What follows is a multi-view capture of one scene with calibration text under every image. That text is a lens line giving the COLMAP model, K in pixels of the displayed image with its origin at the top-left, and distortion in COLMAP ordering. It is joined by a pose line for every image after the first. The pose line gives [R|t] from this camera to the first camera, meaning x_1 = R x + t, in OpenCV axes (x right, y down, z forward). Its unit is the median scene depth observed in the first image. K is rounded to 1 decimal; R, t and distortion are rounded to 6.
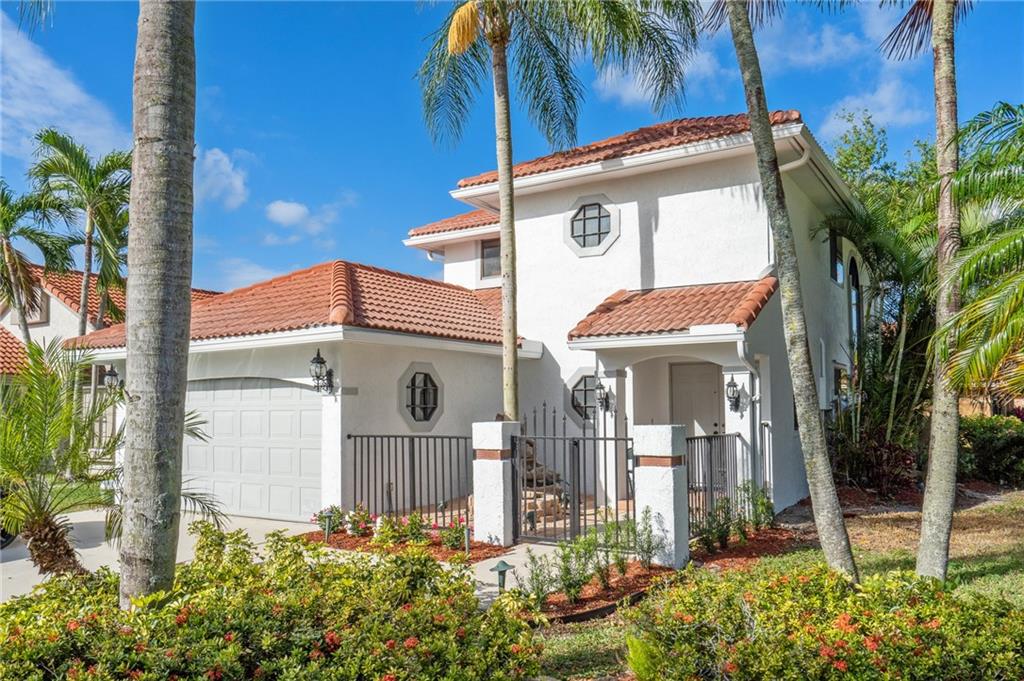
lens RADIAL K [[735.6, 0, 581.8], [0, 735.6, 374.1], [0, 0, 1]] dist [-0.010826, -0.000221]
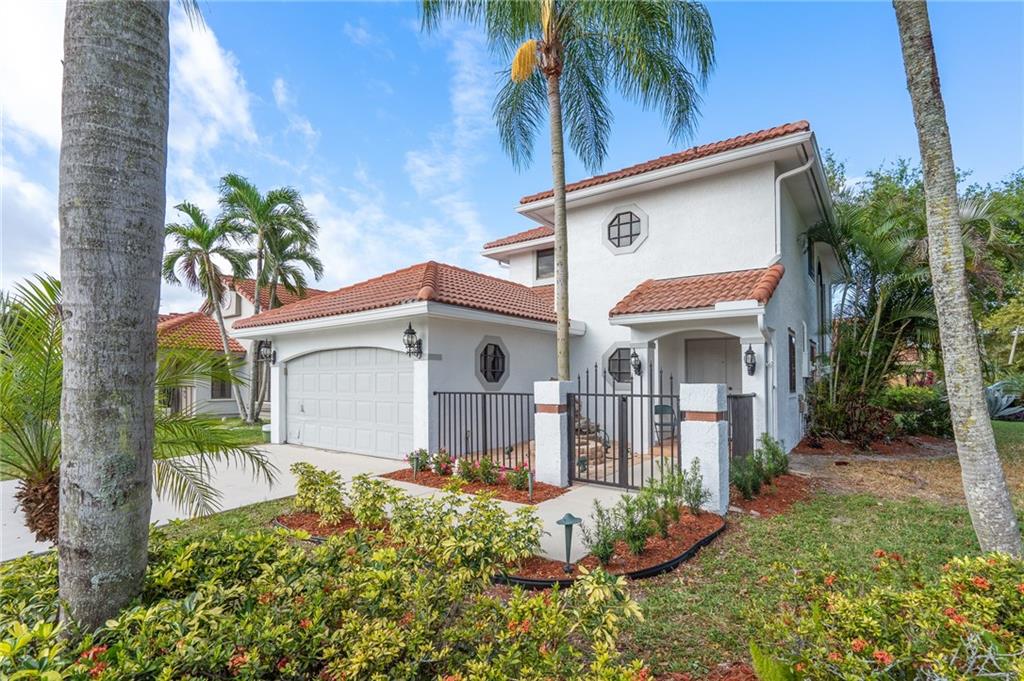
lens RADIAL K [[470.1, 0, 549.4], [0, 470.1, 379.8], [0, 0, 1]] dist [-0.012032, 0.000074]
pose [[0.995143, 0.006513, -0.098228, -0.045180], [-0.002240, 0.999049, 0.043552, 0.027335], [0.098419, -0.043120, 0.994210, 0.227899]]
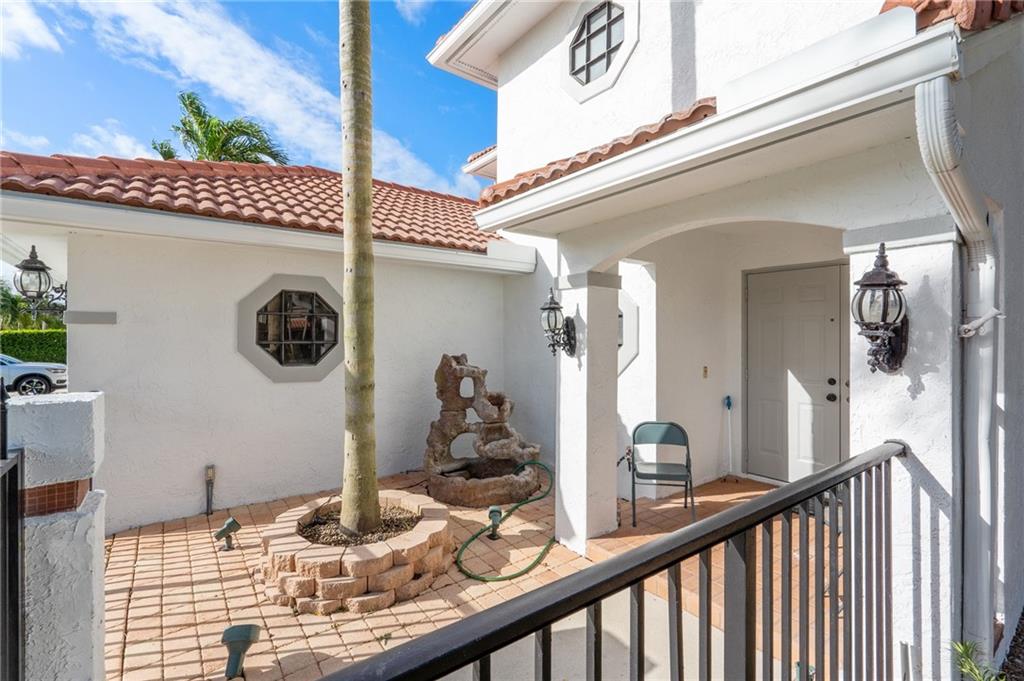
lens RADIAL K [[447.1, 0, 549.1], [0, 447.1, 342.3], [0, 0, 1]] dist [-0.000654, 0.000031]
pose [[0.915772, 0.009366, -0.401589, 0.164681], [0.013015, 0.998511, 0.052967, 0.029006], [0.401488, -0.053732, 0.914287, 0.829303]]
